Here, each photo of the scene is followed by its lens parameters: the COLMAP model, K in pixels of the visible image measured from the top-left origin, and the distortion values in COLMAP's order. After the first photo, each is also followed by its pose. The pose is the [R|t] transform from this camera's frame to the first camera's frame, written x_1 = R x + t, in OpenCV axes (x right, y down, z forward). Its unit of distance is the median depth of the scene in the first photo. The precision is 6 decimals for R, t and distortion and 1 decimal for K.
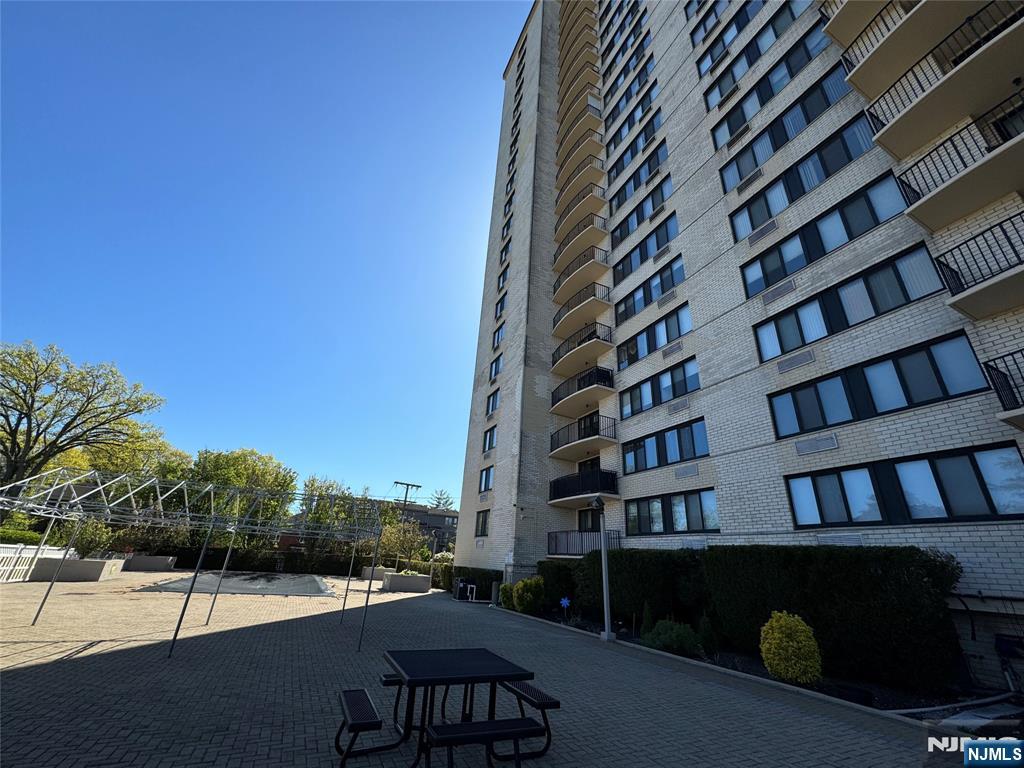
lens RADIAL K [[409.3, 0, 514.2], [0, 409.3, 383.6], [0, 0, 1]] dist [-0.000527, 0.000143]
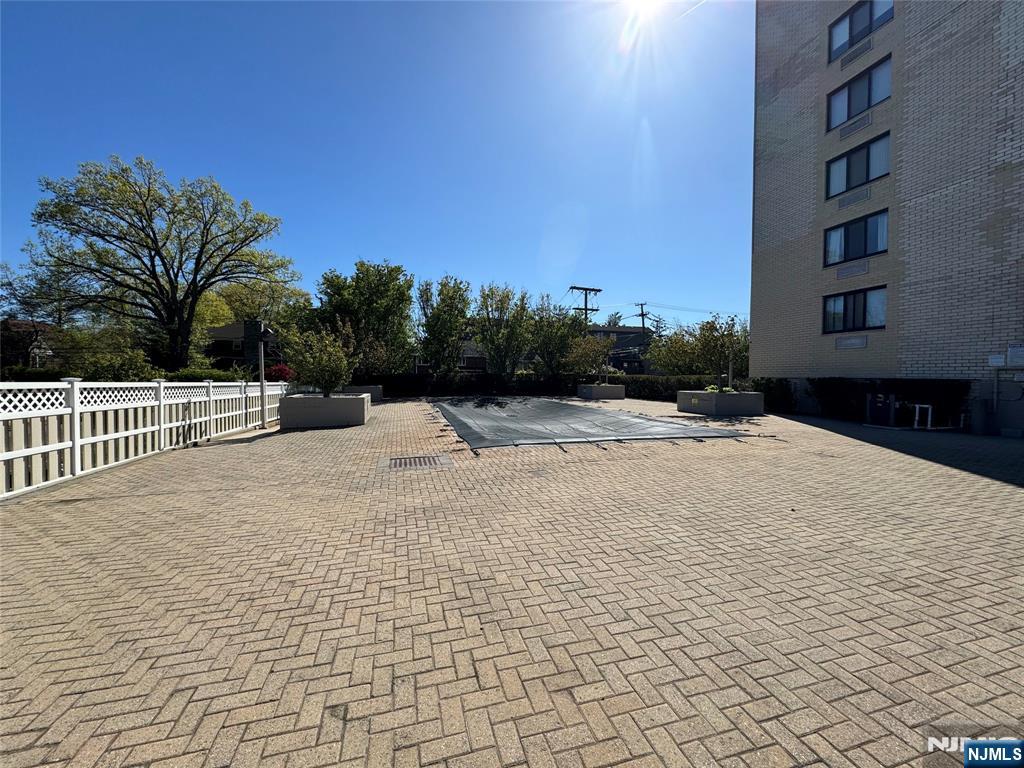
lens RADIAL K [[409.3, 0, 514.3], [0, 409.3, 385.5], [0, 0, 1]] dist [-0.000527, 0.000143]
pose [[0.980935, -0.049974, -0.187800, -0.256041], [0.124657, 0.903169, 0.410786, 0.069748], [0.149087, -0.426365, 0.892180, 0.182574]]
